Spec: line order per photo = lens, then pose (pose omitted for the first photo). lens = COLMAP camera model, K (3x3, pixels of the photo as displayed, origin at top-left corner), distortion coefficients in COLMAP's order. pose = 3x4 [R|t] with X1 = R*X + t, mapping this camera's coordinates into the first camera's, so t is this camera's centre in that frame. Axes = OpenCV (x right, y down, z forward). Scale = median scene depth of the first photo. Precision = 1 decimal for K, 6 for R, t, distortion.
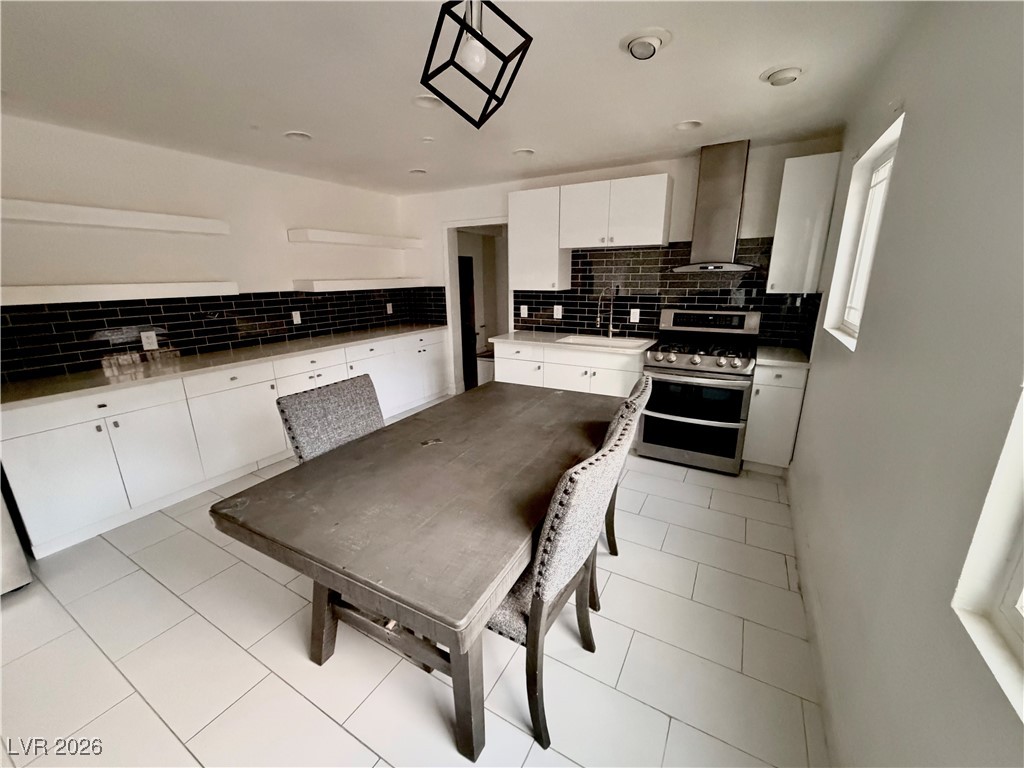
lens RADIAL K [[405.8, 0, 512.0], [0, 405.8, 384.0], [0, 0, 1]] dist [0.000839, 0.000033]
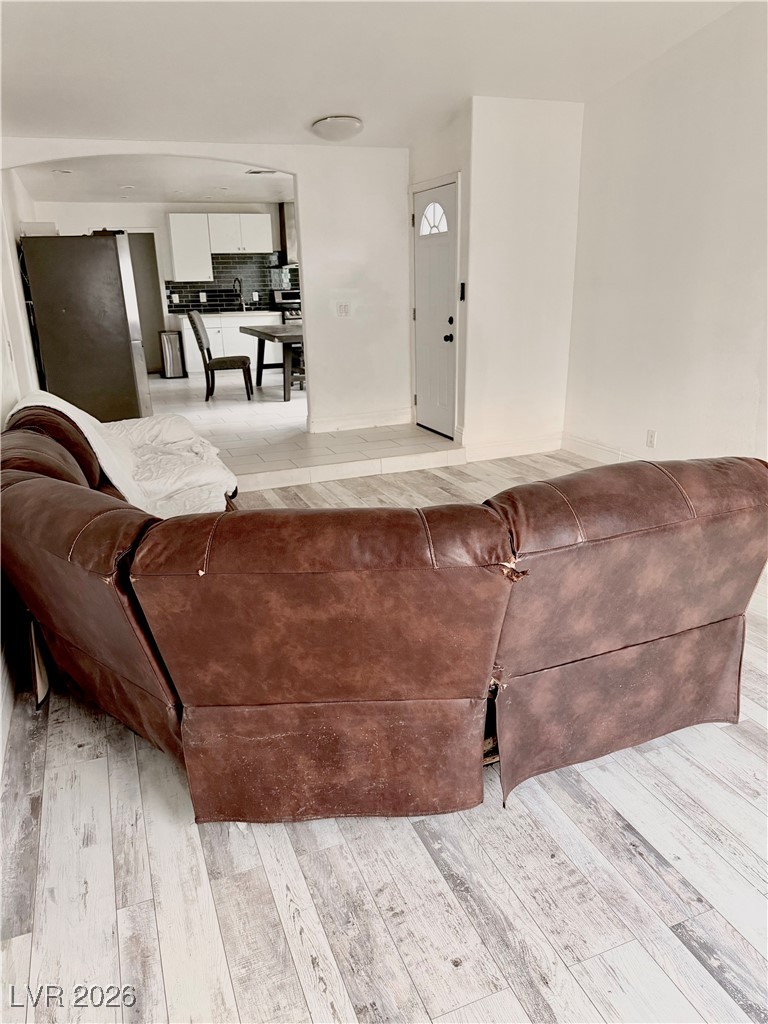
lens RADIAL K [[711.9, 0, 384.0], [0, 711.9, 512.0], [0, 0, 1]] dist [0.085482, -0.125245]
pose [[0.620162, -0.252106, 0.742860, -1.614872], [0.219937, 0.964852, 0.143835, 0.339888], [-0.753012, 0.074181, 0.653812, -1.124217]]
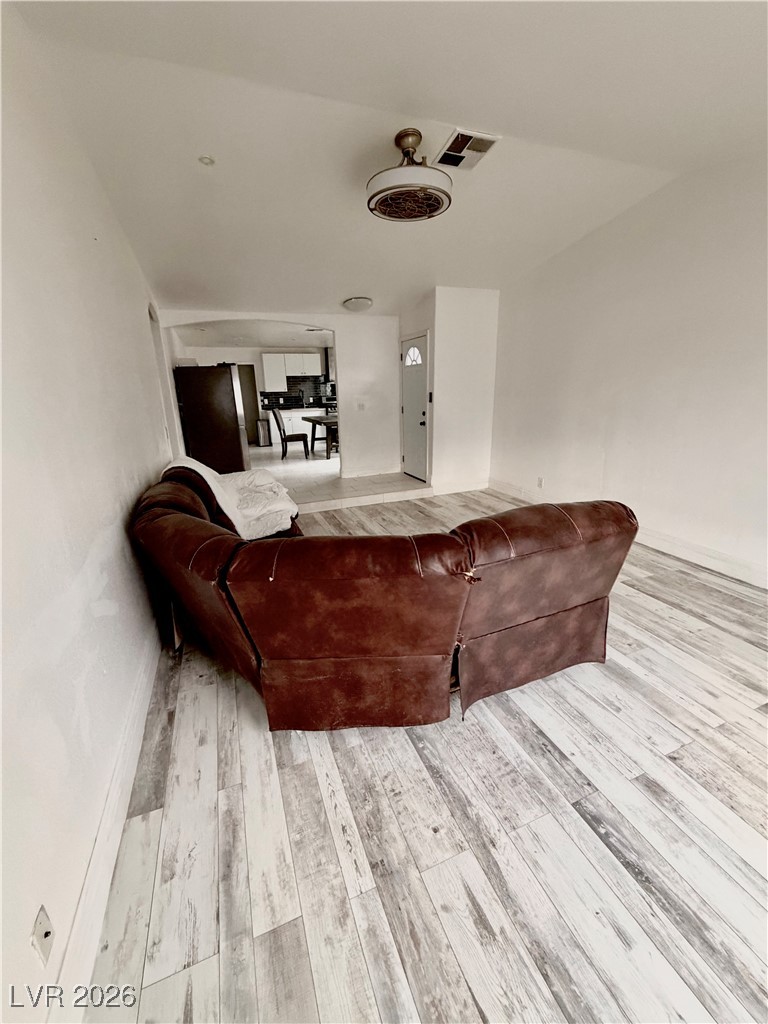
lens RADIAL K [[405.8, 0, 384.0], [0, 405.8, 512.0], [0, 0, 1]] dist [0.000839, 0.000033]
pose [[0.619810, -0.237111, 0.748074, -1.583085], [0.220912, 0.967430, 0.123603, 0.330540], [-0.753016, 0.088648, 0.652003, -1.096149]]
